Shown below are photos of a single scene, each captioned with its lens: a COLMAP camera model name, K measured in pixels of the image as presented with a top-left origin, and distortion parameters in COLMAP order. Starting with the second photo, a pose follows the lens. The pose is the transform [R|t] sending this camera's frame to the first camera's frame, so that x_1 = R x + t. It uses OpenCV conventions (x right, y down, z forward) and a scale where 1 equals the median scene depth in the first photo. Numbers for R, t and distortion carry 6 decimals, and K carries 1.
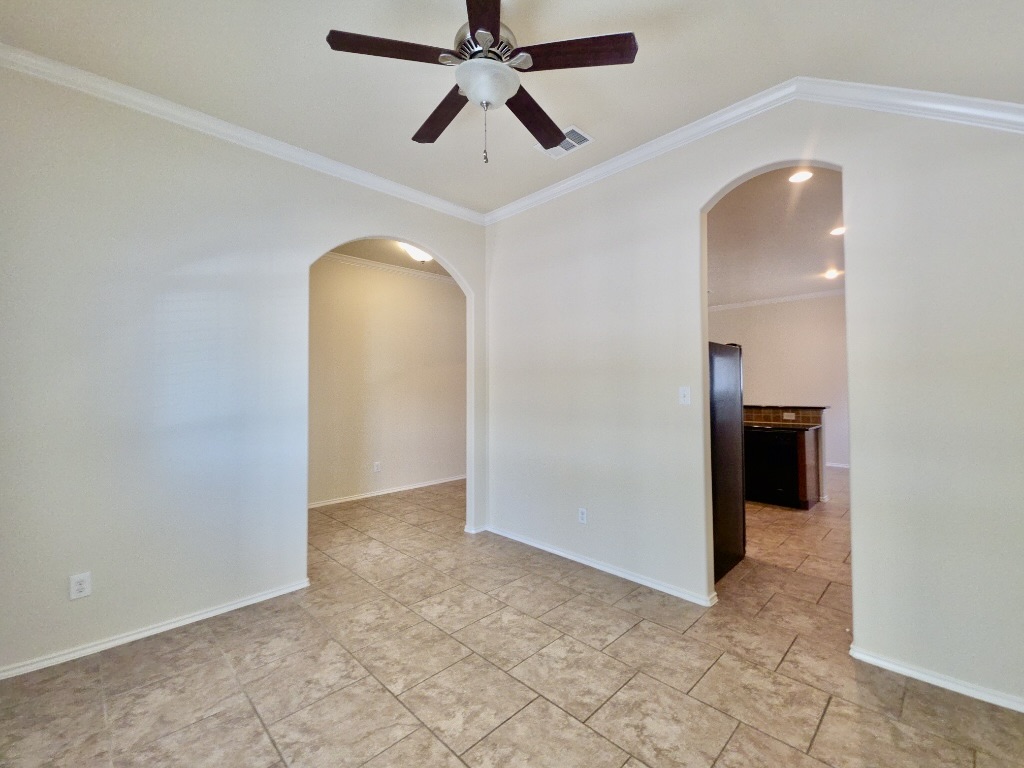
lens RADIAL K [[439.0, 0, 517.1], [0, 439.0, 384.6], [0, 0, 1]] dist [0.015753, -0.008763]
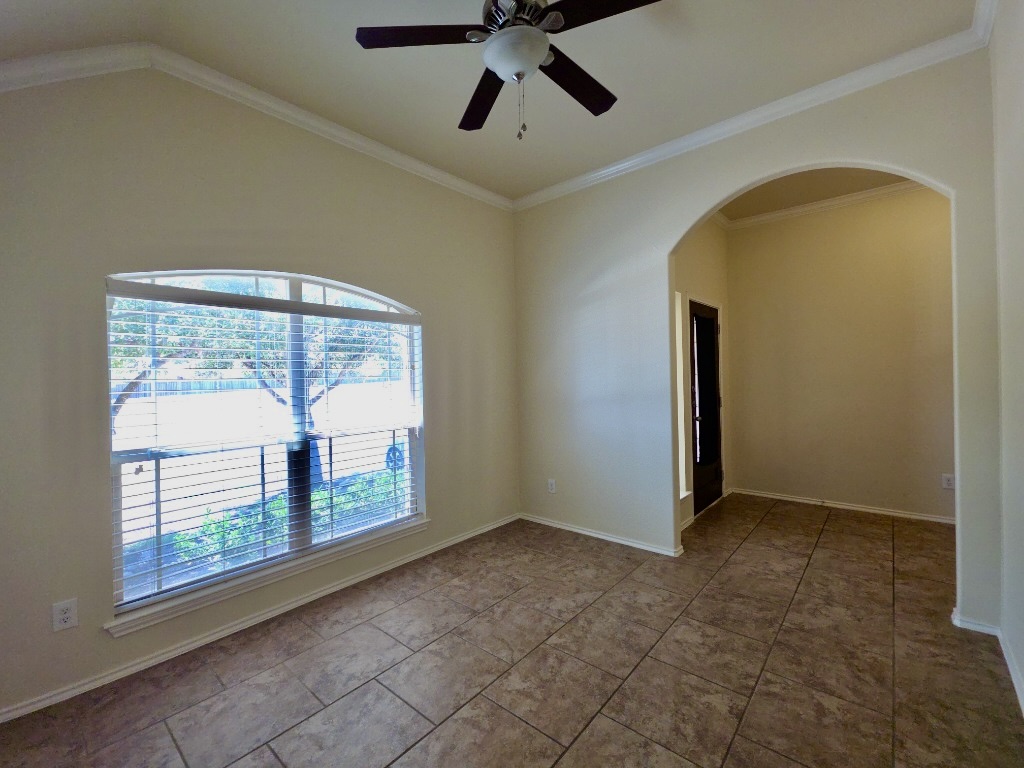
lens RADIAL K [[439.0, 0, 519.1], [0, 439.0, 378.4], [0, 0, 1]] dist [0.015753, -0.008763]
pose [[0.079350, 0.010472, -0.996792, 0.691944], [0.033182, 0.999363, 0.013140, 0.000898], [0.996294, -0.034118, 0.078952, 0.700560]]
